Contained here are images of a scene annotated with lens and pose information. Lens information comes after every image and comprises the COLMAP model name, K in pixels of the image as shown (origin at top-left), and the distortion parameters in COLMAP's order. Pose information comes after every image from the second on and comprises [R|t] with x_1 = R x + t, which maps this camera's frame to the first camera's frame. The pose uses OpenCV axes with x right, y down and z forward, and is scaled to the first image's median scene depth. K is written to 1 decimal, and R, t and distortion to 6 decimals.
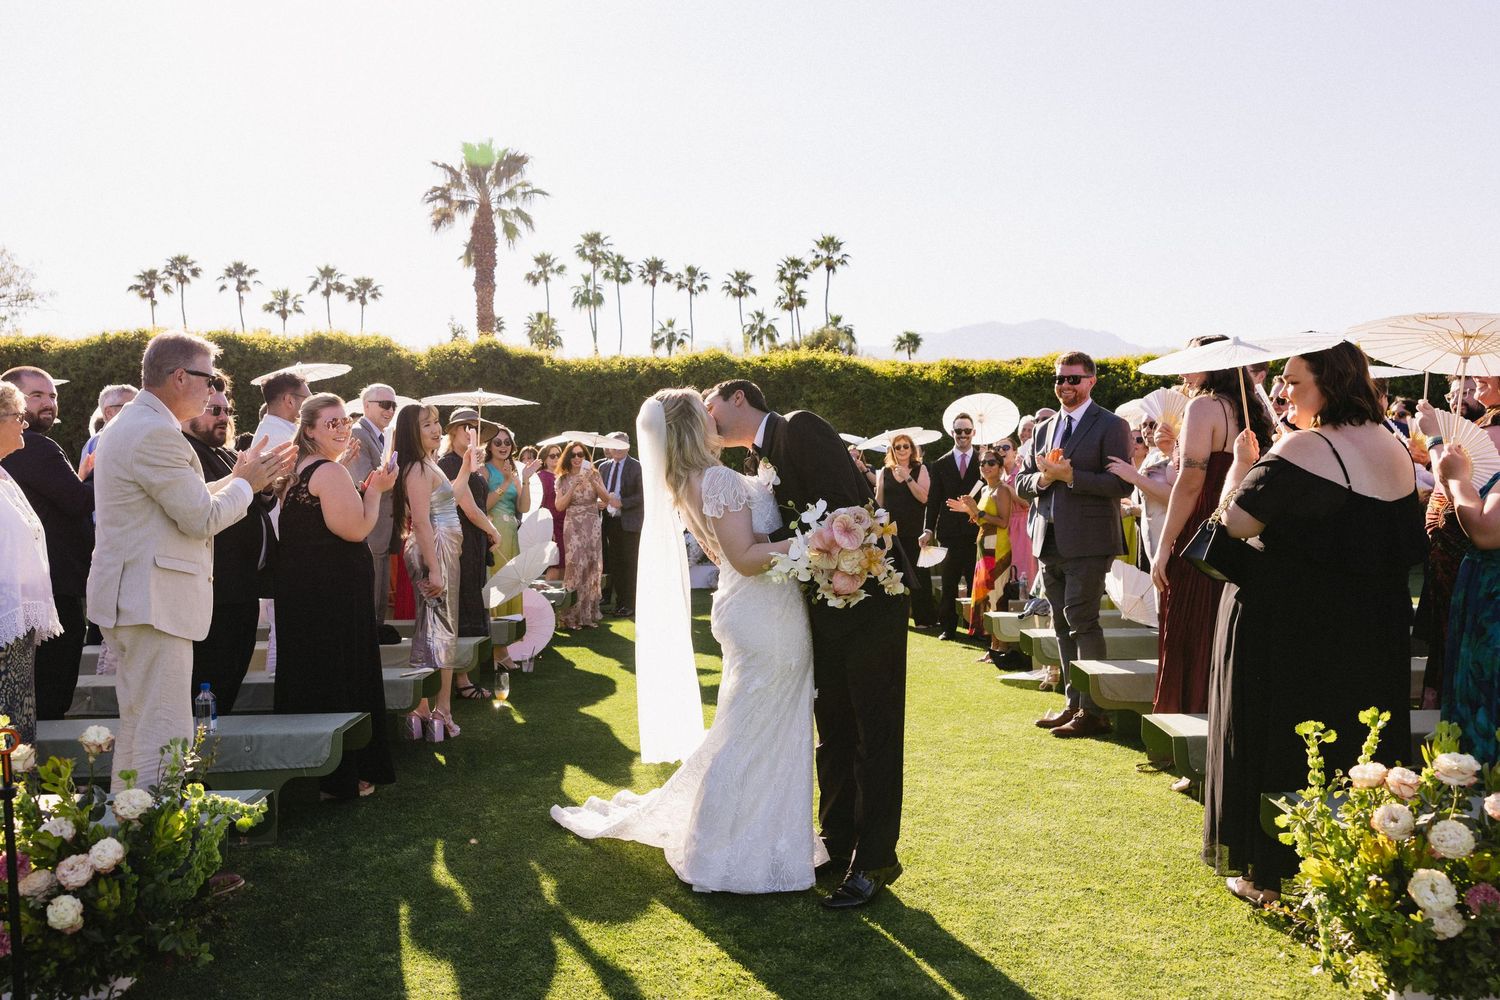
lens RADIAL K [[1219.3, 0, 750.0], [0, 1219.3, 500.0], [0, 0, 1]] dist [0.008587, 0.005173]
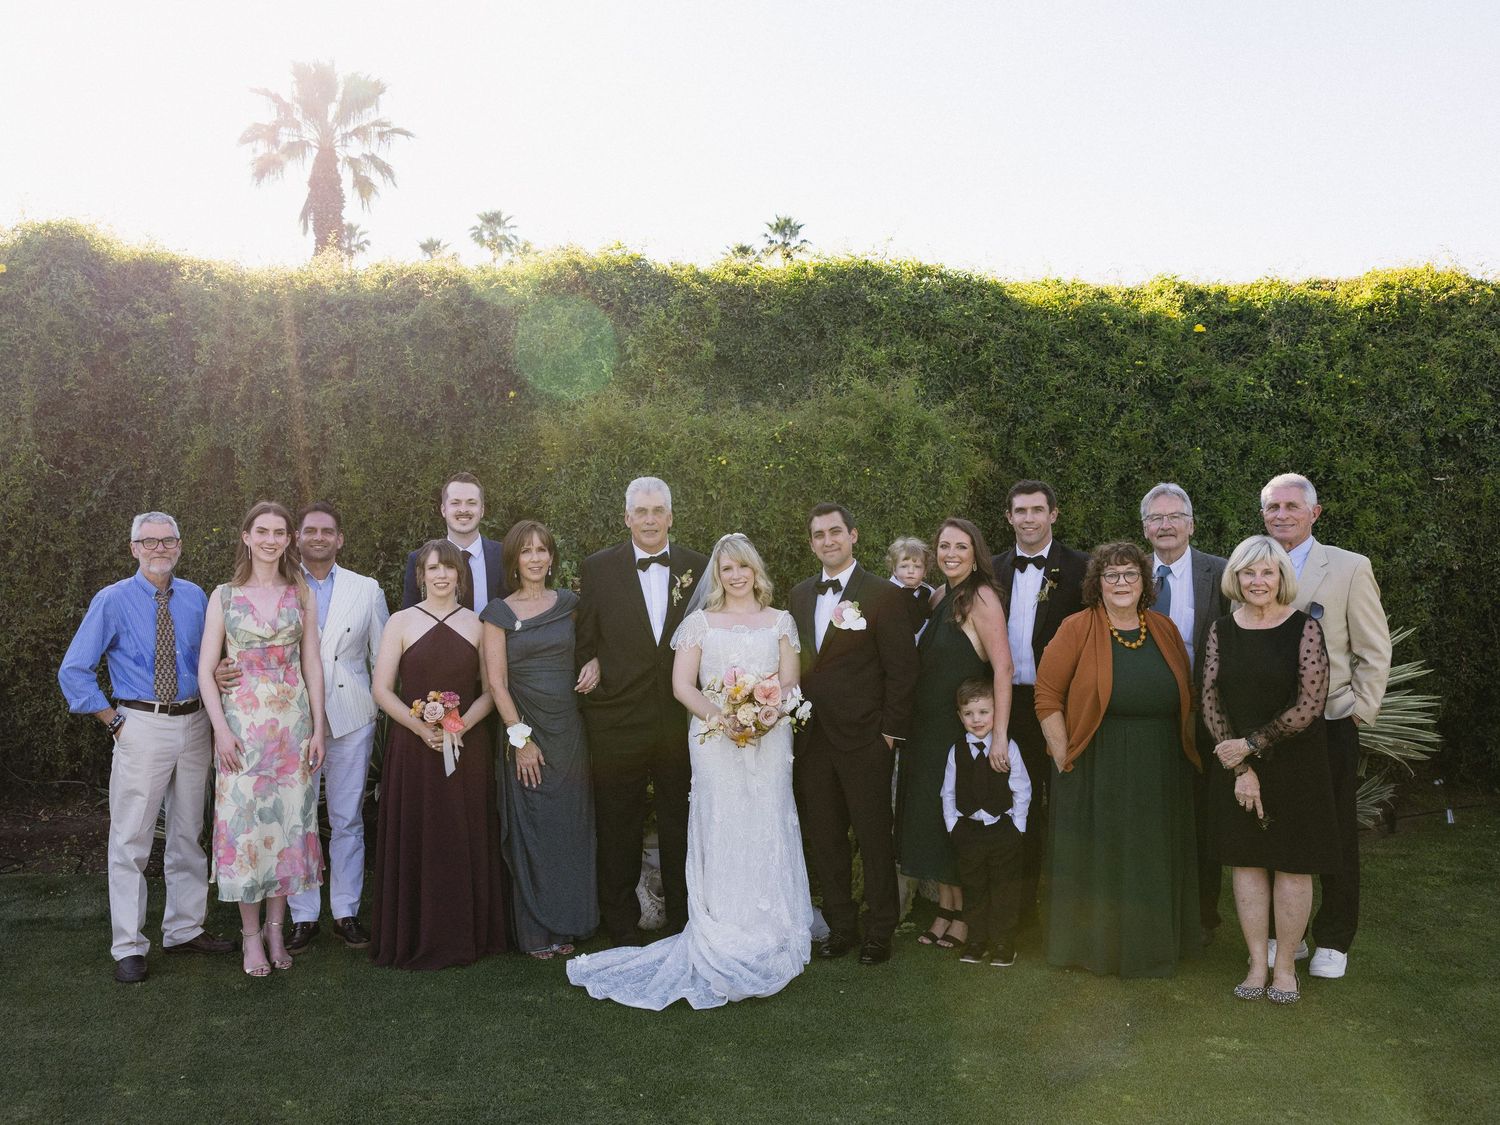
lens RADIAL K [[1270.7, 0, 750.0], [0, 1270.7, 562.5], [0, 0, 1]] dist [-0.012848, -0.003778]
pose [[0.998758, -0.009269, 0.048961, -0.002059], [0.008071, 0.999665, 0.024610, -0.007323], [-0.049173, -0.024185, 0.998497, 0.150569]]
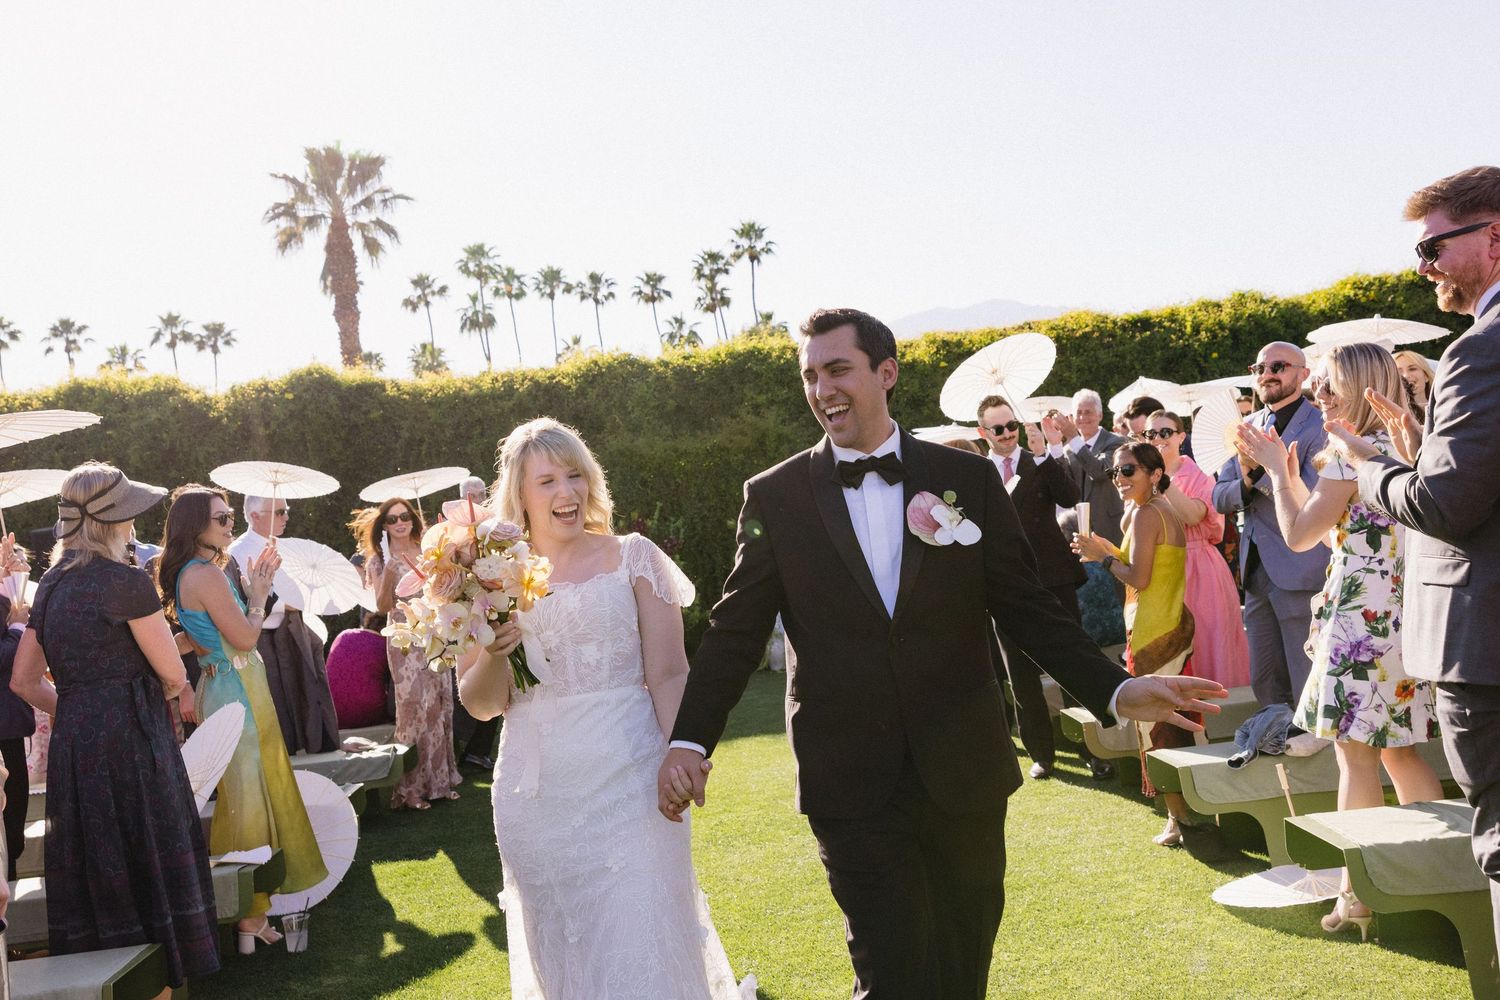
lens RADIAL K [[1354.4, 0, 721.1], [0, 1354.4, 467.9], [0, 0, 1]] dist [0.001175, -0.001318]
pose [[0.994621, -0.099573, 0.028520, 0.000439], [0.100779, 0.993912, -0.044530, -0.002608], [-0.023912, 0.047165, 0.998601, 0.049328]]
